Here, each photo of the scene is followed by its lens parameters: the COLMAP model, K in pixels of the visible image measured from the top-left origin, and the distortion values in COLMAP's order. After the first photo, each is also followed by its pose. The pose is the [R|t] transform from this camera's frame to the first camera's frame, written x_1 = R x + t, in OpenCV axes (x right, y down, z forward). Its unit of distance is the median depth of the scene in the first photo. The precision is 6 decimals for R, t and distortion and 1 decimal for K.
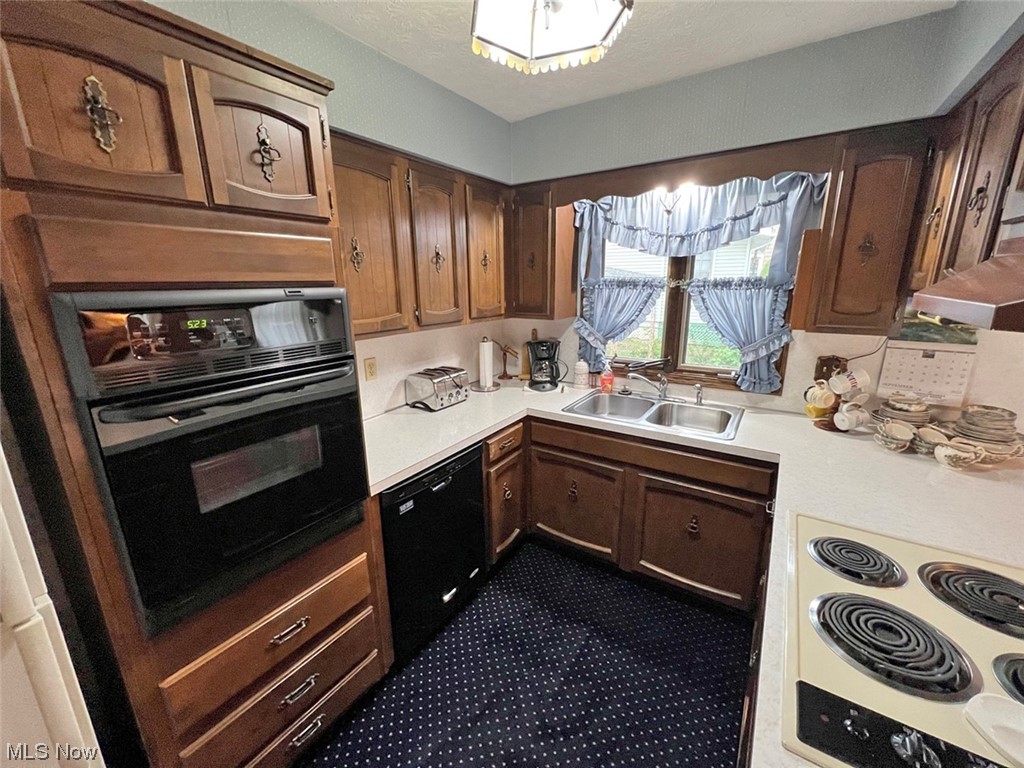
lens RADIAL K [[409.4, 0, 512.6], [0, 409.4, 386.2], [0, 0, 1]] dist [0.001888, -0.000315]
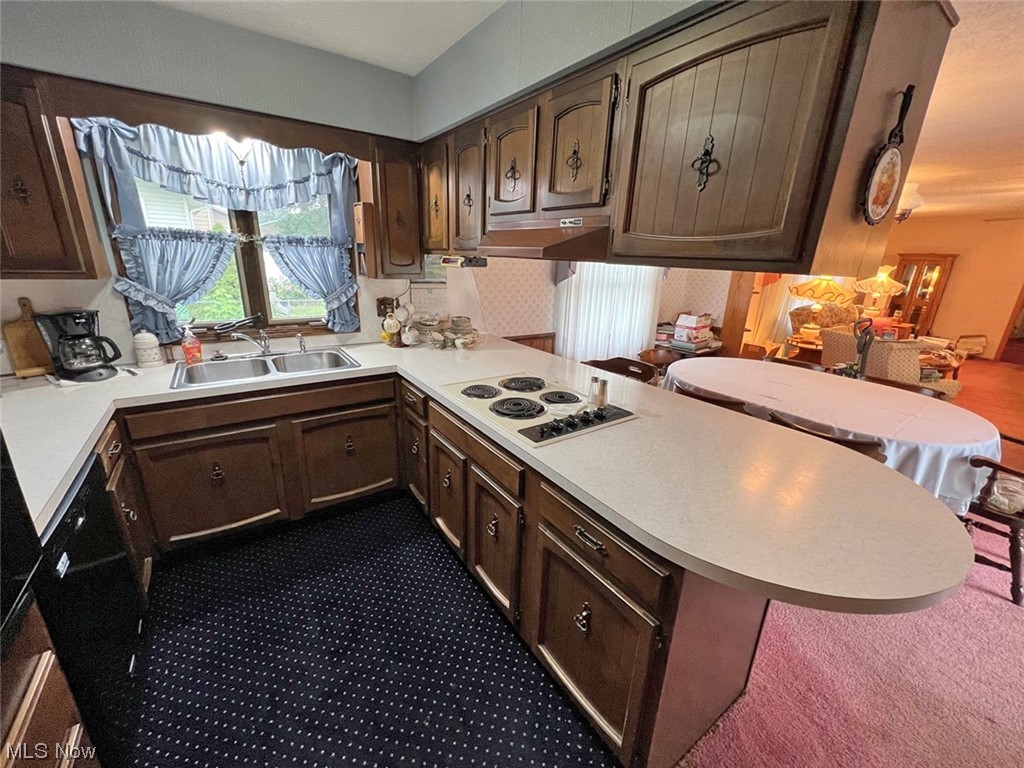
lens RADIAL K [[409.4, 0, 515.1], [0, 409.4, 382.9], [0, 0, 1]] dist [0.001888, -0.000315]
pose [[0.369223, -0.252697, 0.894326, -0.359903], [0.193931, 0.962087, 0.191779, 0.024192], [-0.908881, 0.102628, 0.404230, 0.043004]]
